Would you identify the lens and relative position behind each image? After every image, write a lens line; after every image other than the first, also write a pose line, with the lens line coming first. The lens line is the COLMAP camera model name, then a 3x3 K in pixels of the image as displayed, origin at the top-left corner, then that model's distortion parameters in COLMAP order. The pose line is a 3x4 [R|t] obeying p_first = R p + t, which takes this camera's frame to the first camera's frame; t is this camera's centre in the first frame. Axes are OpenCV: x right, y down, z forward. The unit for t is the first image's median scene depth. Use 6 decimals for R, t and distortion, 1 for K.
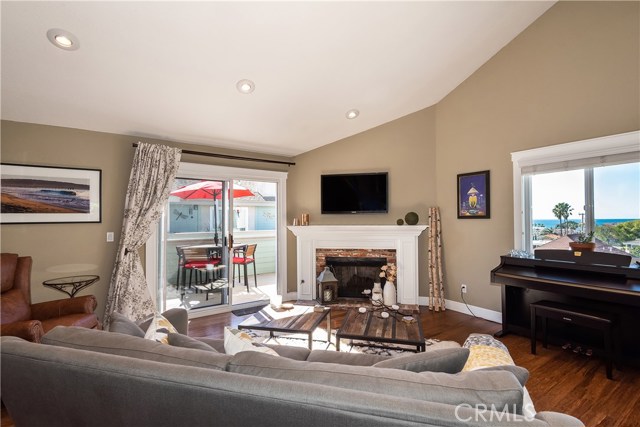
lens RADIAL K [[295.2, 0, 317.4], [0, 295.2, 215.1], [0, 0, 1]] dist [0.004292, -0.000778]
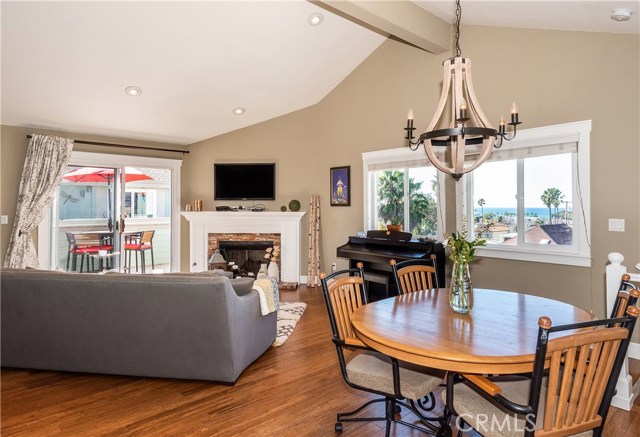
lens RADIAL K [[392.2, 0, 318.4], [0, 392.2, 202.2], [0, 0, 1]] dist [-0.004933, -0.006875]
pose [[0.990518, 0.011102, 0.136937, 0.205595], [-0.012127, 0.999904, 0.006657, -0.011883], [-0.136849, -0.008255, 0.990557, -0.476496]]
